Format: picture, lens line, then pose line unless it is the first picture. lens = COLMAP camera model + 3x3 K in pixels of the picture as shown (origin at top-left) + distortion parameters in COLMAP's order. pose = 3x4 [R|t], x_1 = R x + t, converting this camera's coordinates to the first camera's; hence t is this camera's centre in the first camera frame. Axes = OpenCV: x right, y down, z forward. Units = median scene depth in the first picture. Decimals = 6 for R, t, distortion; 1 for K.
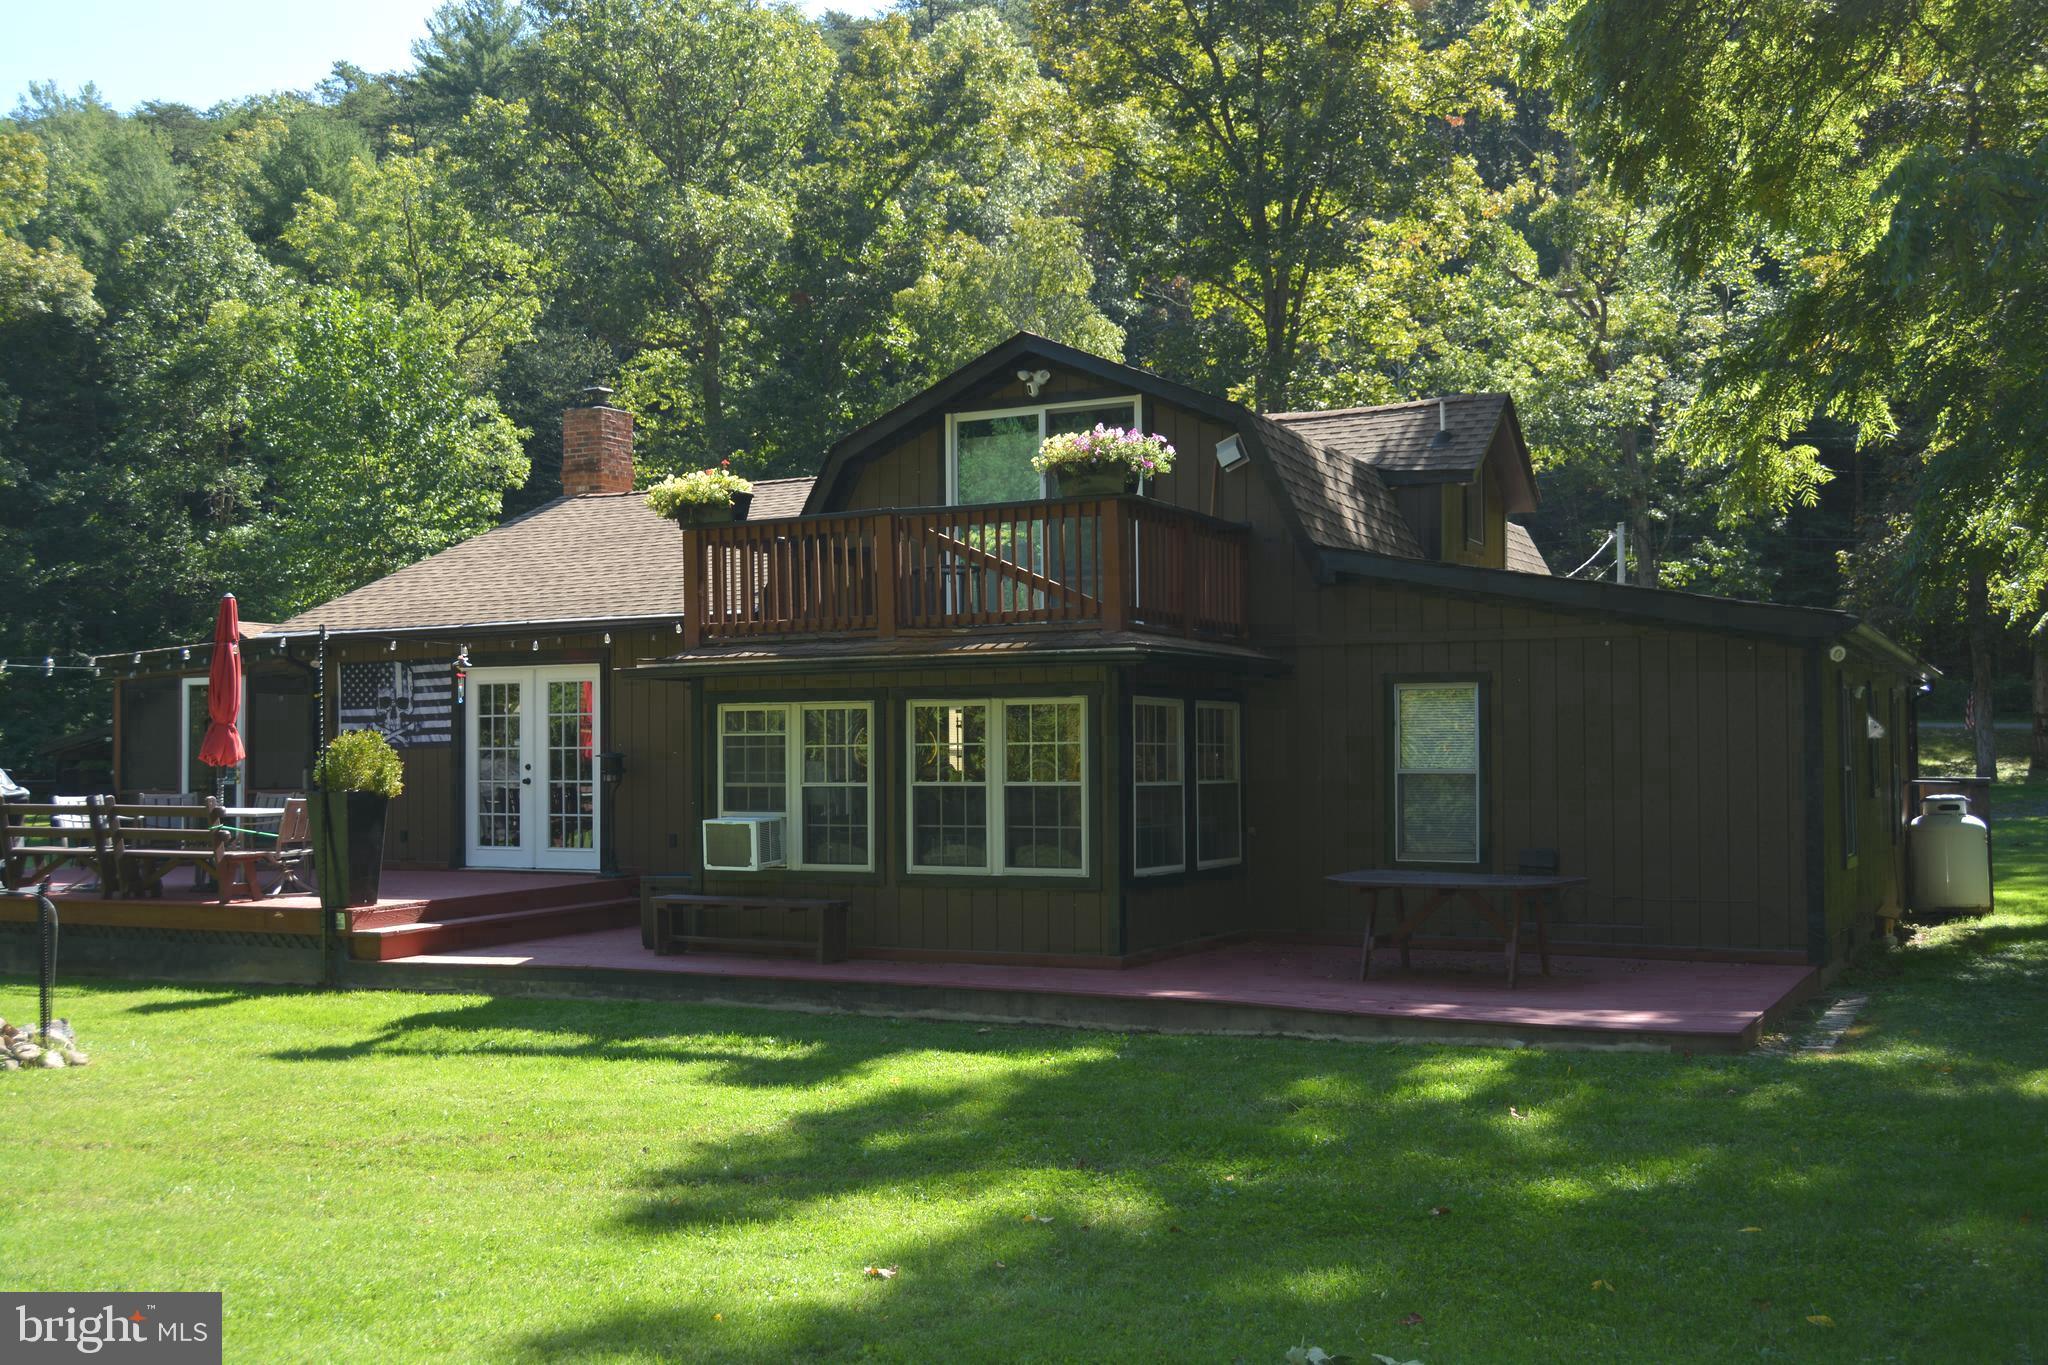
lens RADIAL K [[2056.8, 0, 1025.6], [0, 2056.8, 702.0], [0, 0, 1]] dist [-0.018917, 0.000000]
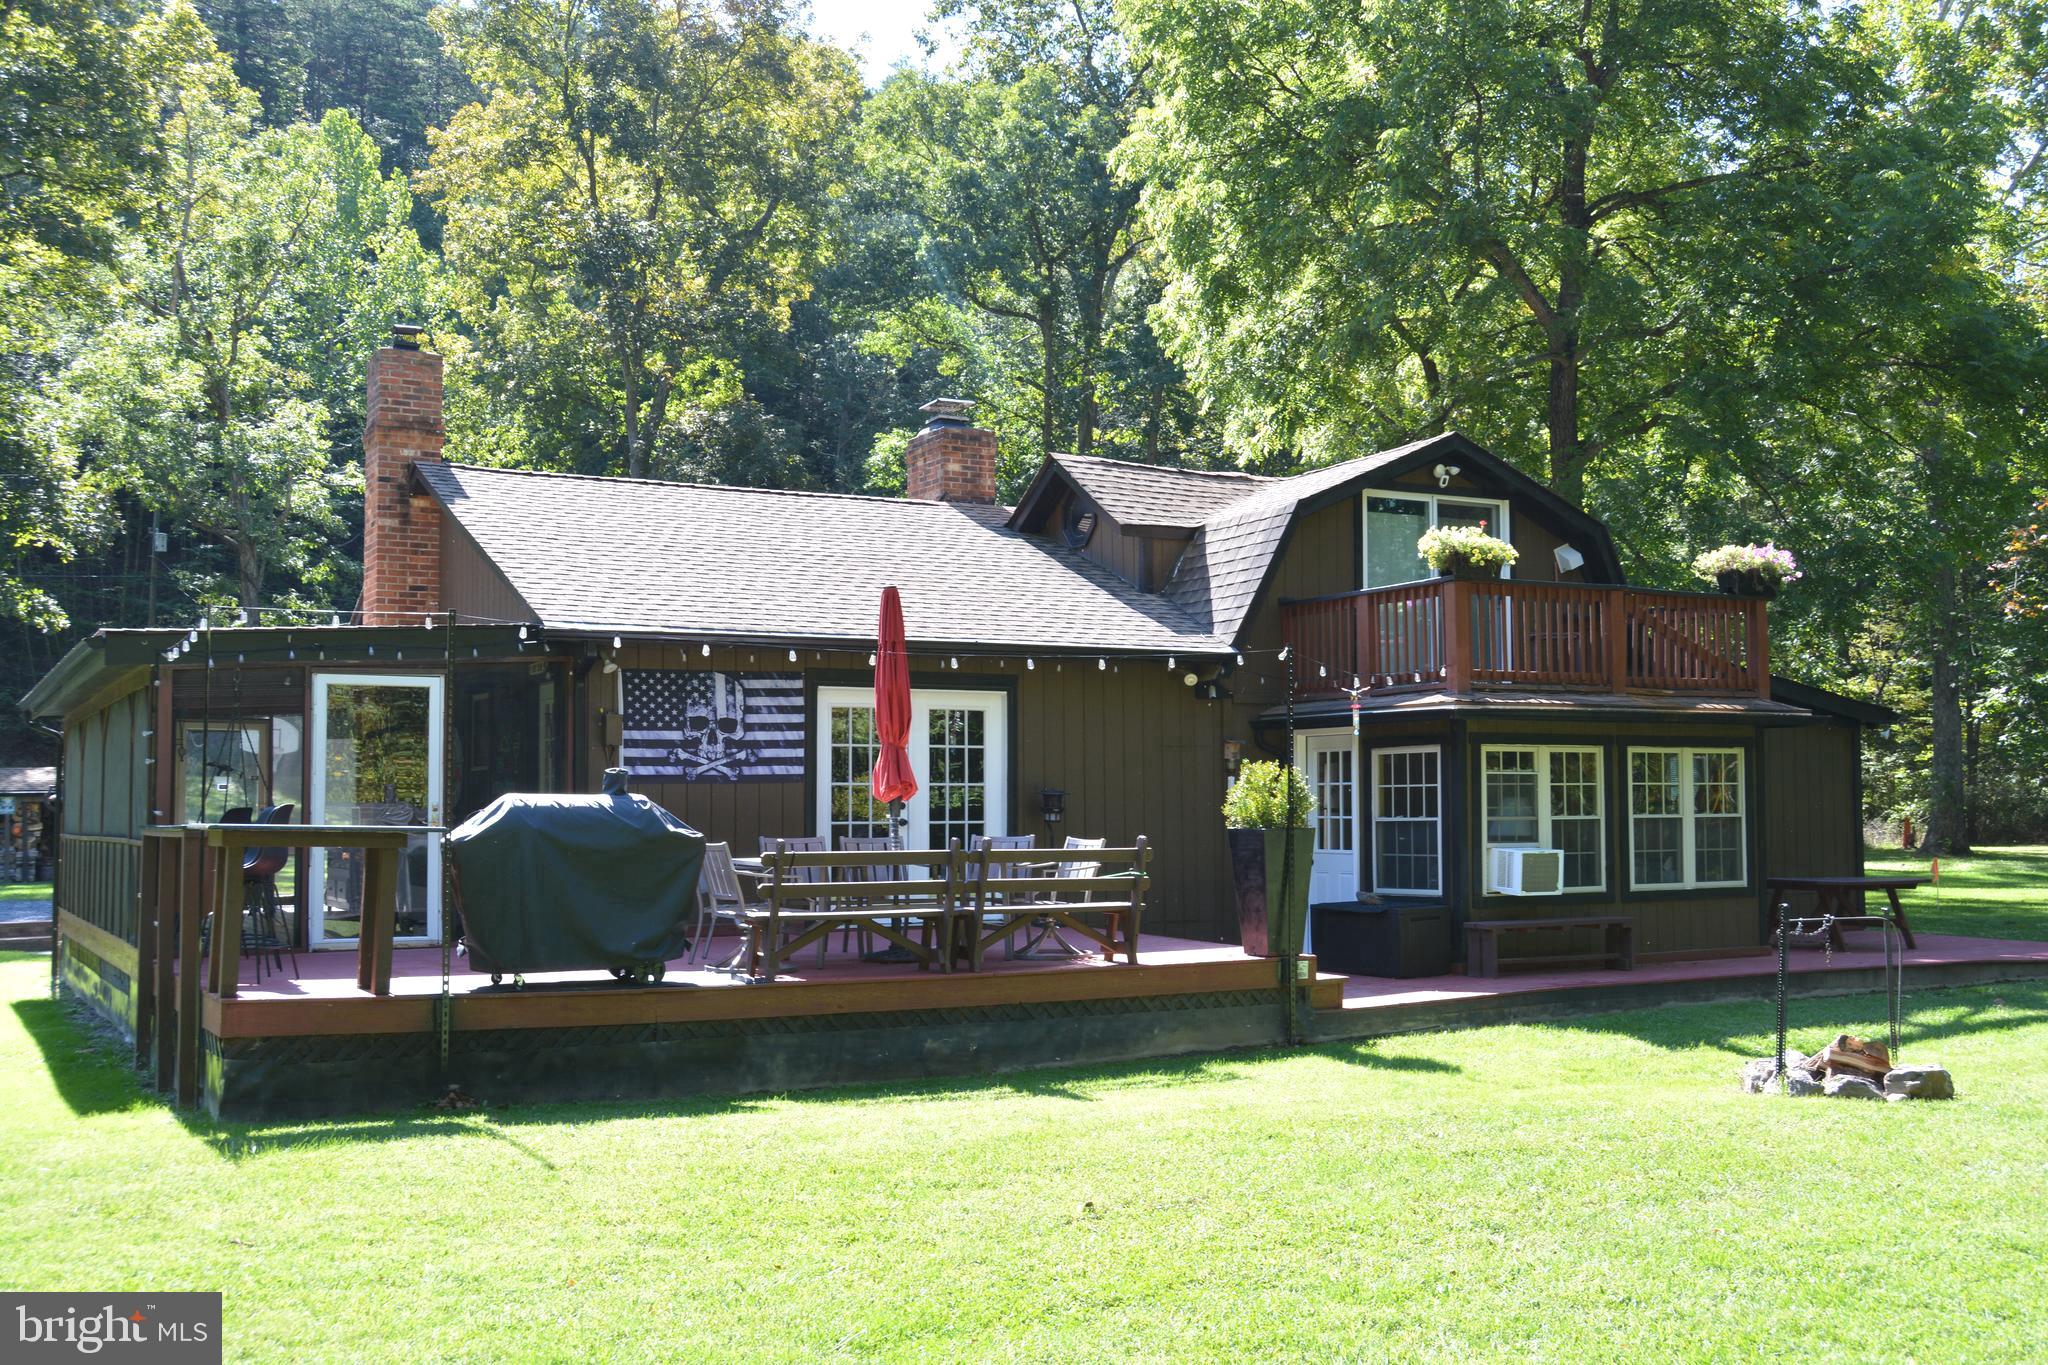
lens RADIAL K [[2056.8, 0, 1054.2], [0, 2056.8, 678.5], [0, 0, 1]] dist [-0.018917, 0.000000]
pose [[0.522118, 0.056269, 0.851015, -0.926155], [-0.020935, 0.998366, -0.053168, 0.022308], [-0.852616, 0.009944, 0.522443, 0.487392]]
